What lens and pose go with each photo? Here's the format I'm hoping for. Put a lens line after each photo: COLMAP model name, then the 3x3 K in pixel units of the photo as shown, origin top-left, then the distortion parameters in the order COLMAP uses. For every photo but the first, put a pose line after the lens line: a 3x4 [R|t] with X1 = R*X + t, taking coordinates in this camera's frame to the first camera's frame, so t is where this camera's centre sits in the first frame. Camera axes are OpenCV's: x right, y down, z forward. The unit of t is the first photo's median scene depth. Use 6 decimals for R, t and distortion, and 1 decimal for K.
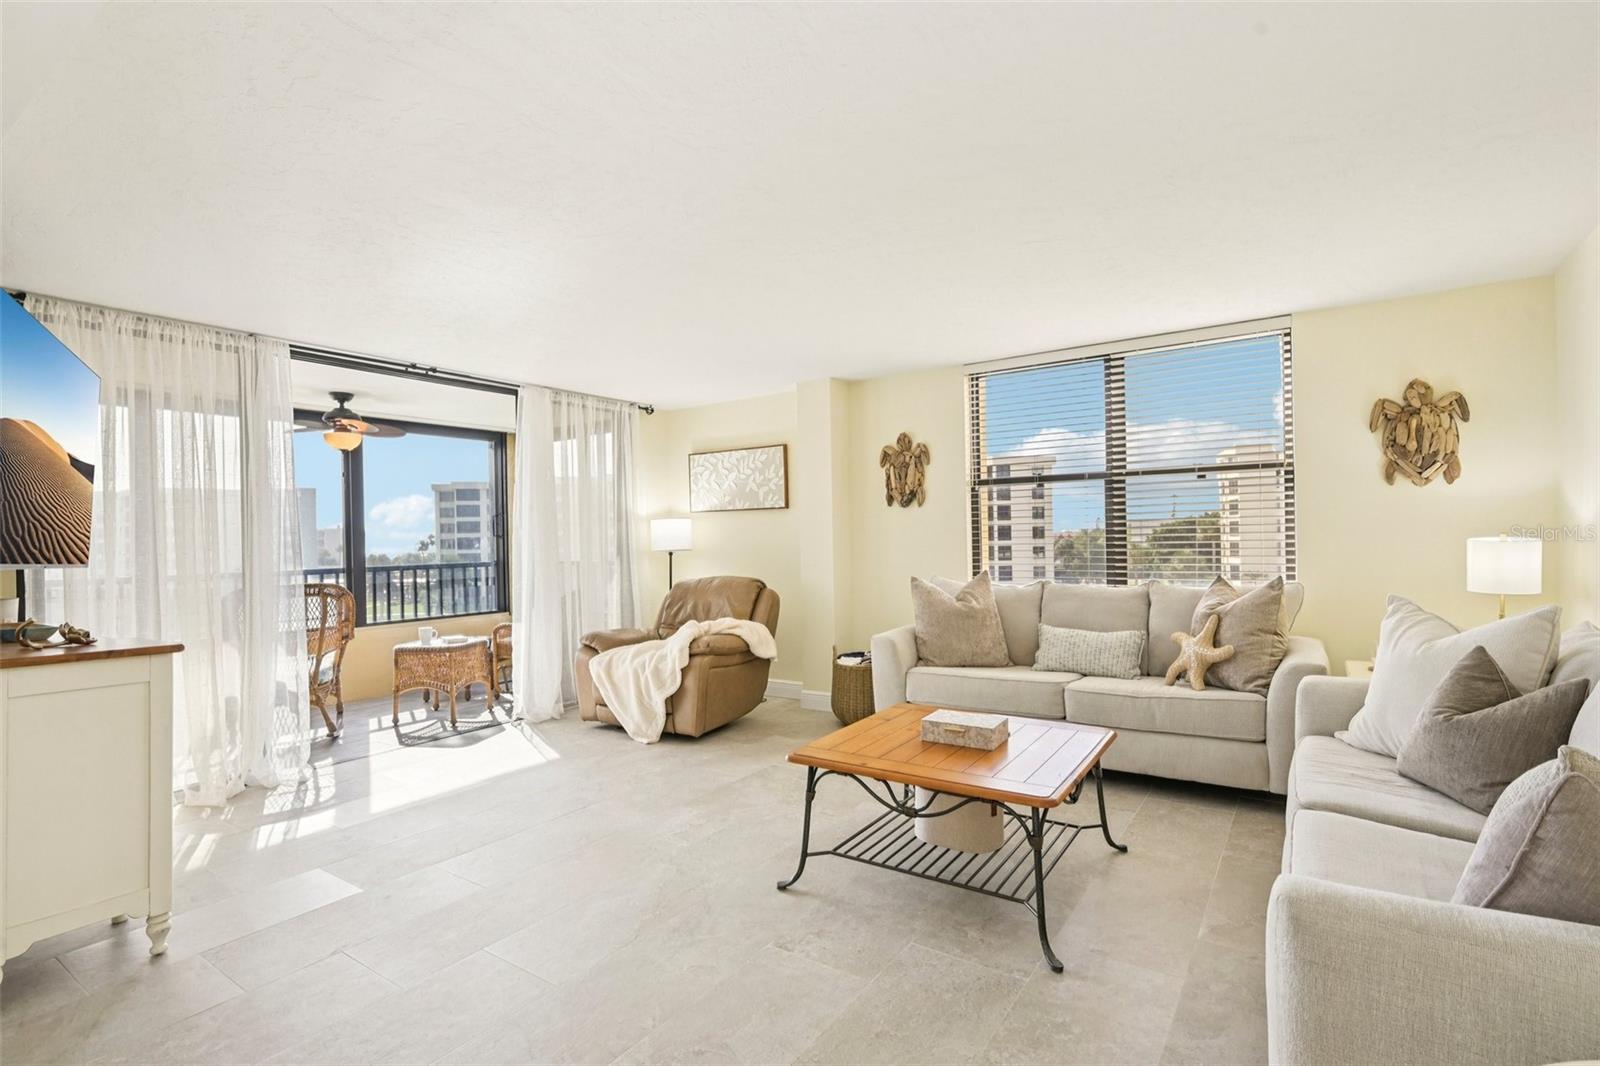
lens RADIAL K [[756.3, 0, 804.9], [0, 756.3, 539.4], [0, 0, 1]] dist [-0.006031, 0.000150]
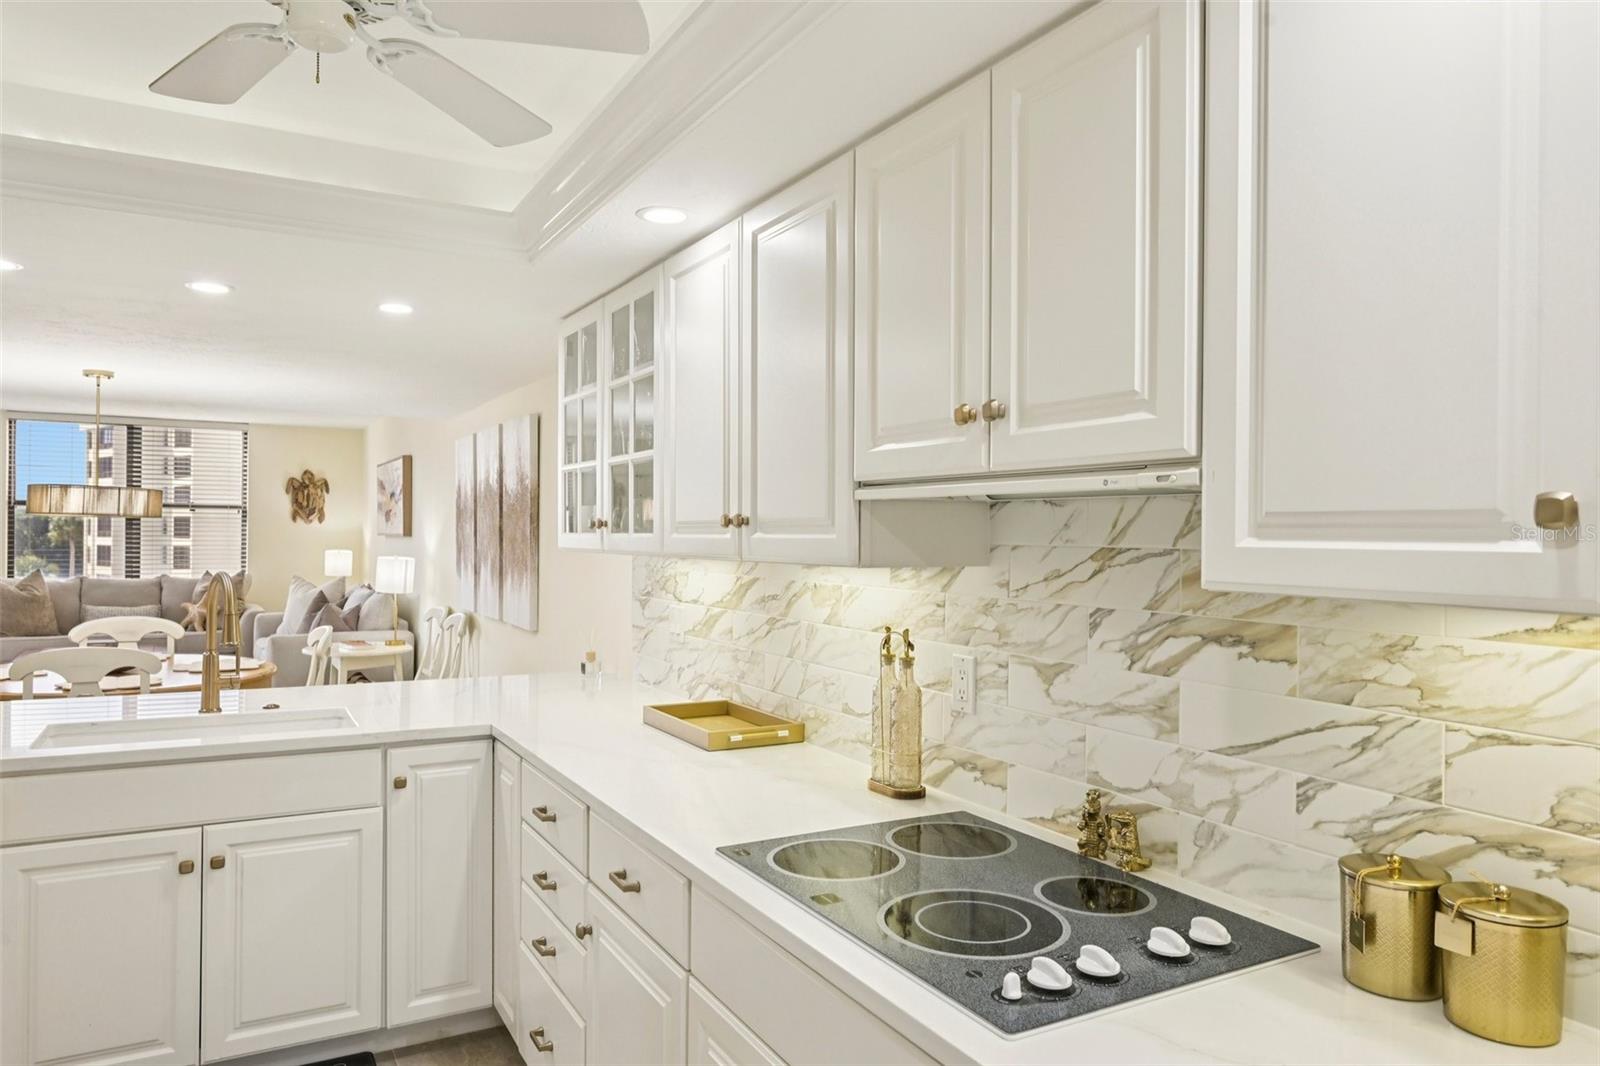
lens RADIAL K [[1059.4, 0, 805.4], [0, 1059.4, 535.2], [0, 0, 1]] dist [-0.003066, 0.000826]
pose [[0.439889, 0.023657, 0.897741, -0.889590], [-0.018422, 0.999680, -0.017316, -0.013830], [-0.897863, -0.008921, 0.440184, -1.126776]]
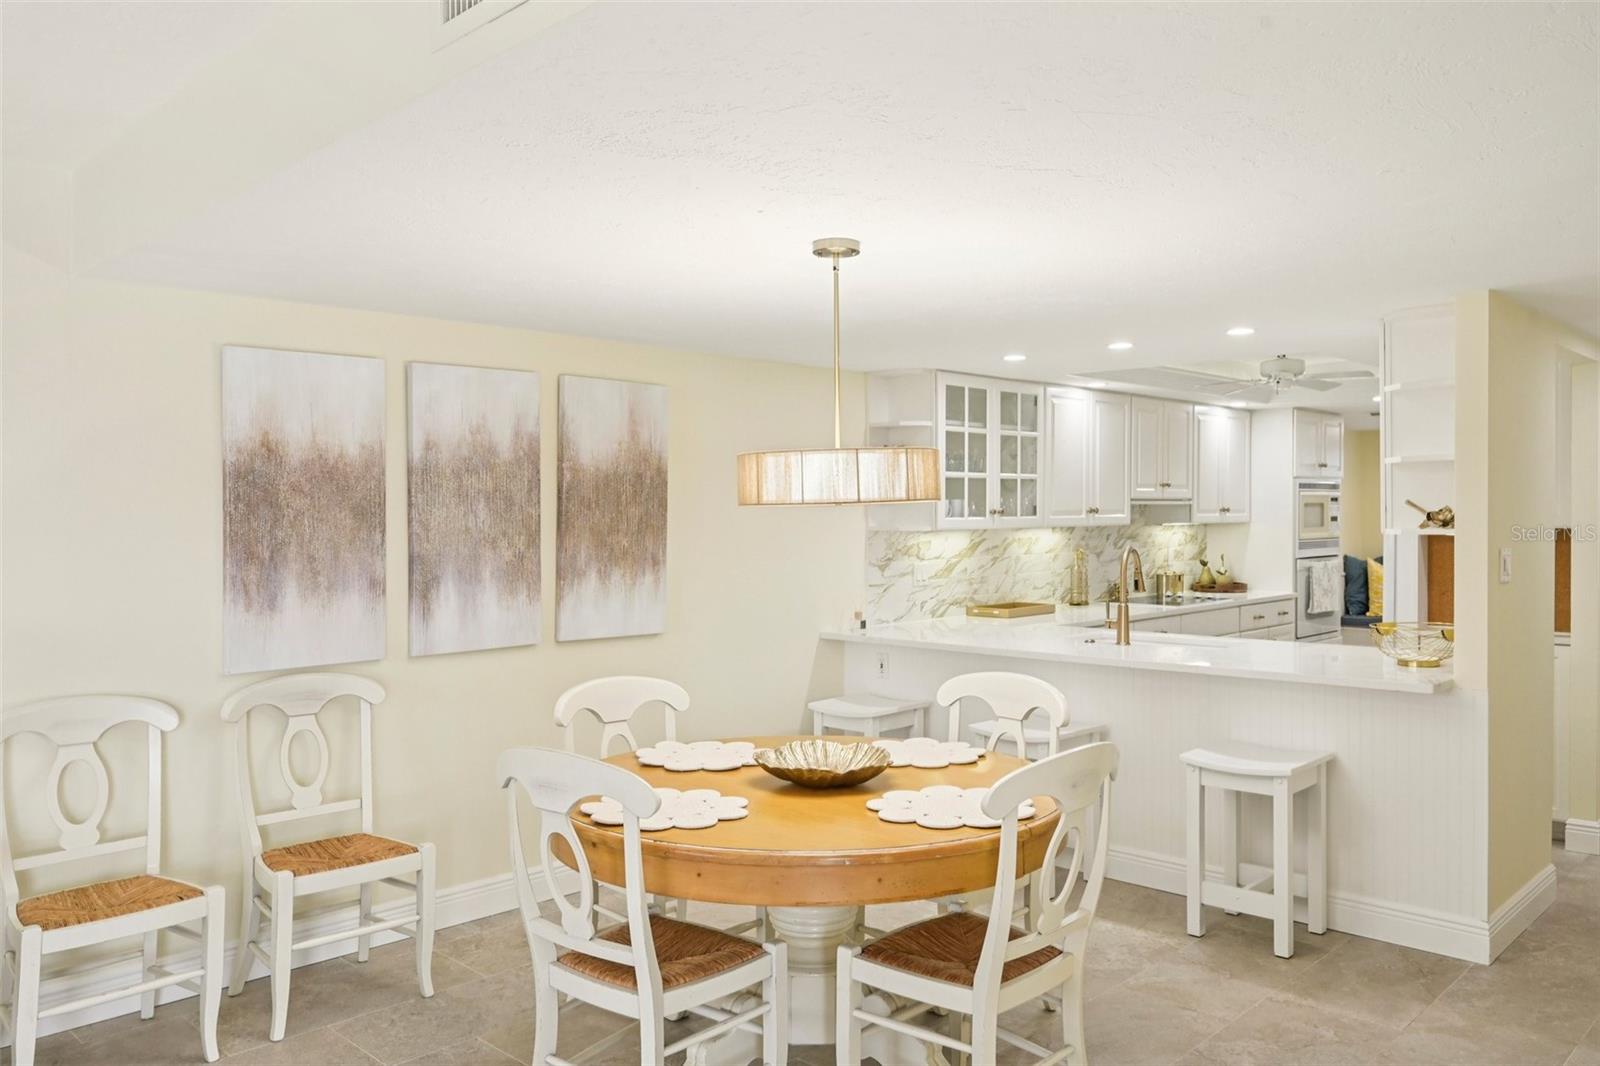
lens RADIAL K [[1178.8, 0, 807.4], [0, 1178.8, 536.0], [0, 0, 1]] dist [-0.001960, 0.005491]
pose [[-0.984829, 0.021436, 0.172198, -0.362614], [0.025066, 0.999506, 0.018933, -0.033283], [-0.171707, 0.022962, -0.984880, 0.586399]]
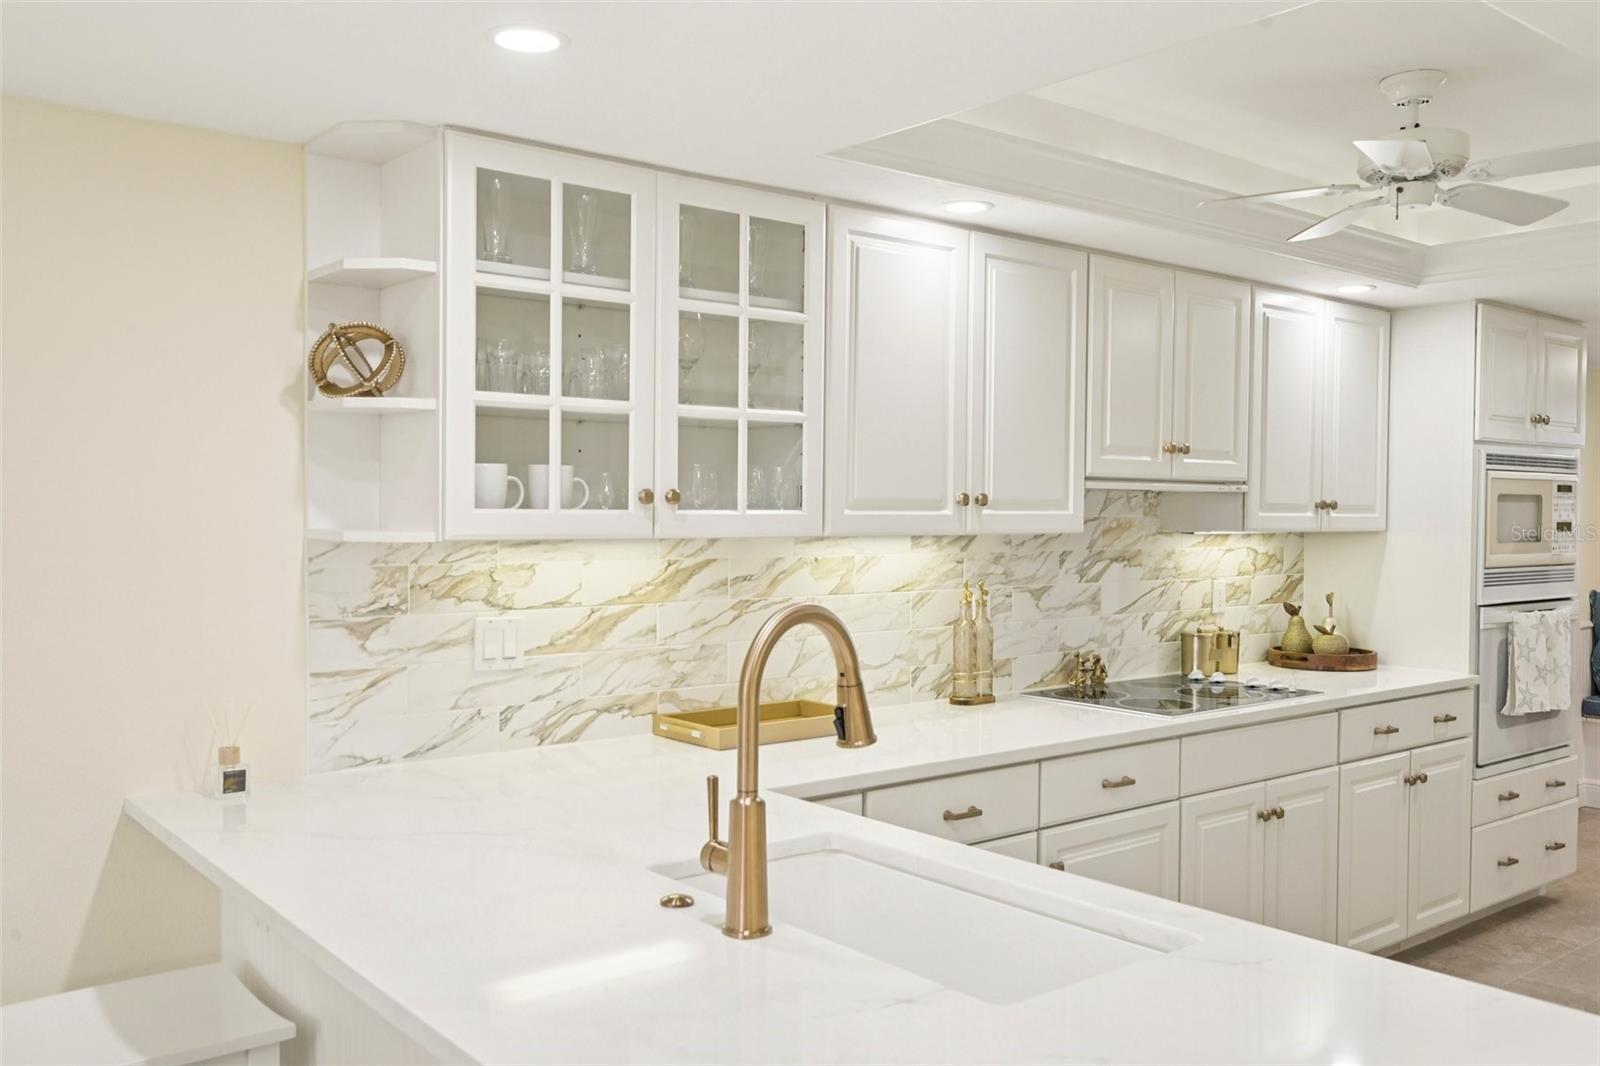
lens RADIAL K [[1335.4, 0, 805.8], [0, 1335.4, 537.0], [0, 0, 1]] dist [-0.005128, 0.005337]
pose [[-0.958333, 0.007055, 0.285567, -0.576621], [0.012241, 0.999791, 0.016380, -0.021360], [-0.285392, 0.019193, -0.958219, -0.162780]]
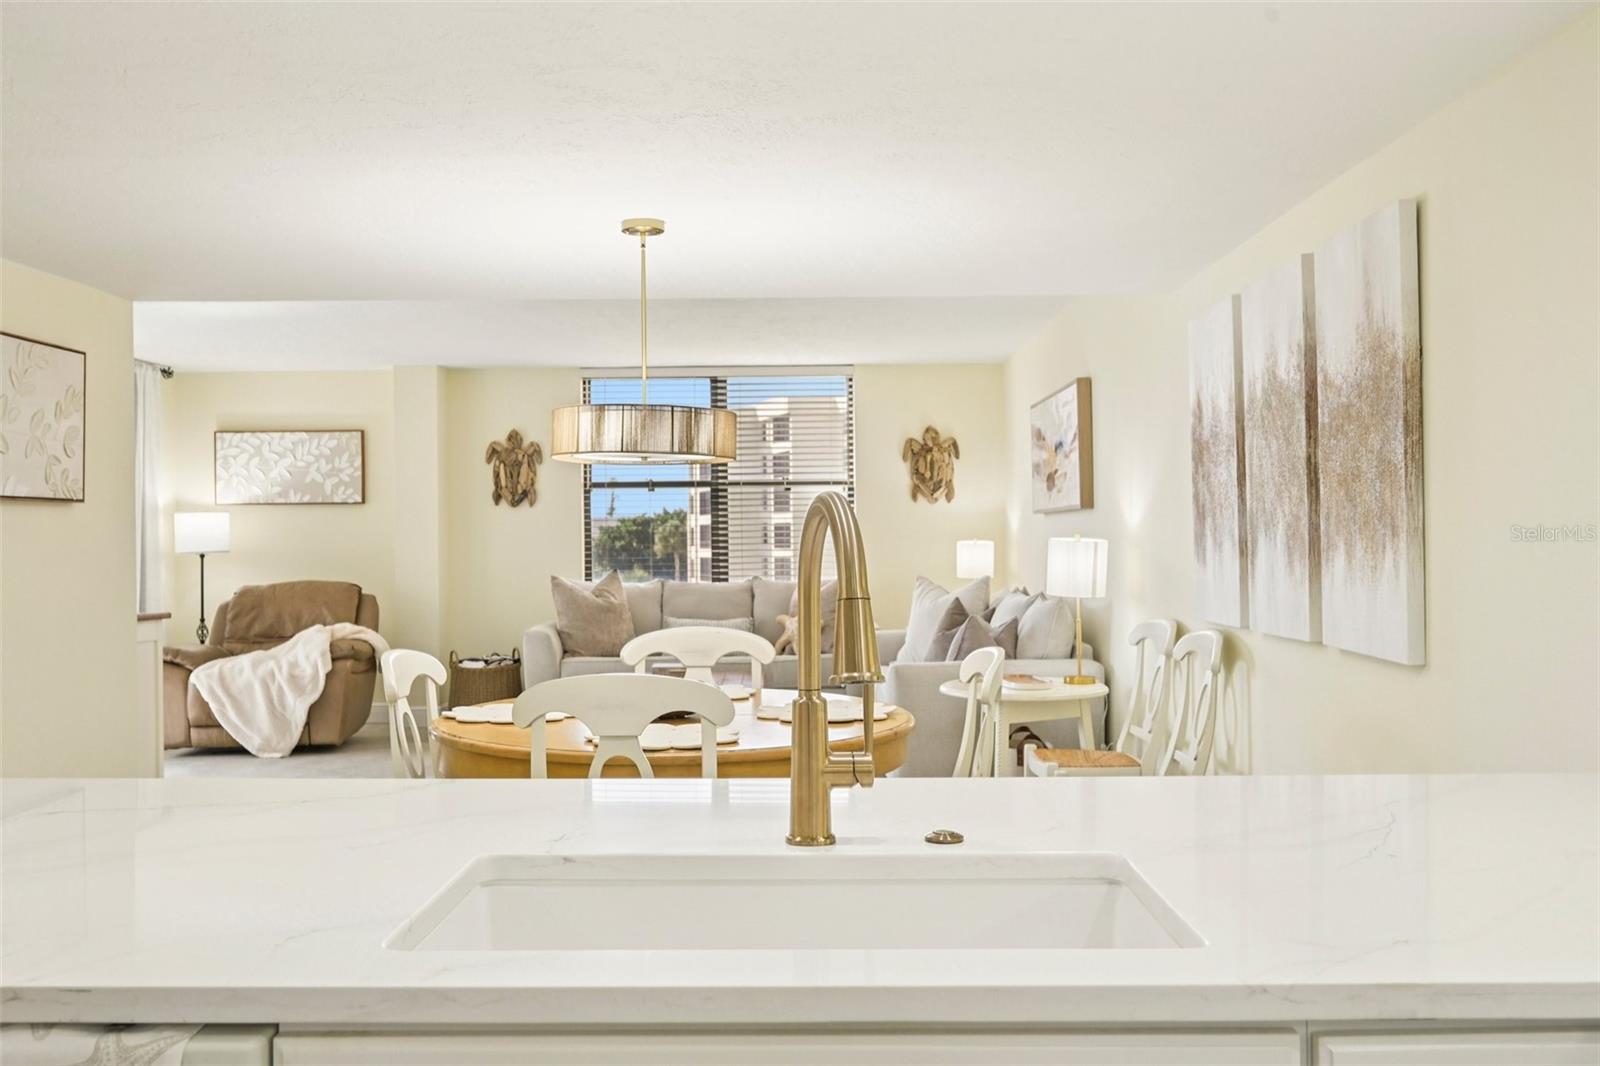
lens RADIAL K [[1409.0, 0, 803.3], [0, 1409.0, 535.6], [0, 0, 1]] dist [-0.001682, -0.002875]
pose [[0.826948, 0.012623, 0.562137, -0.661555], [-0.006005, 0.999889, -0.013620, 0.018699], [-0.562247, 0.007887, 0.826932, -0.799541]]
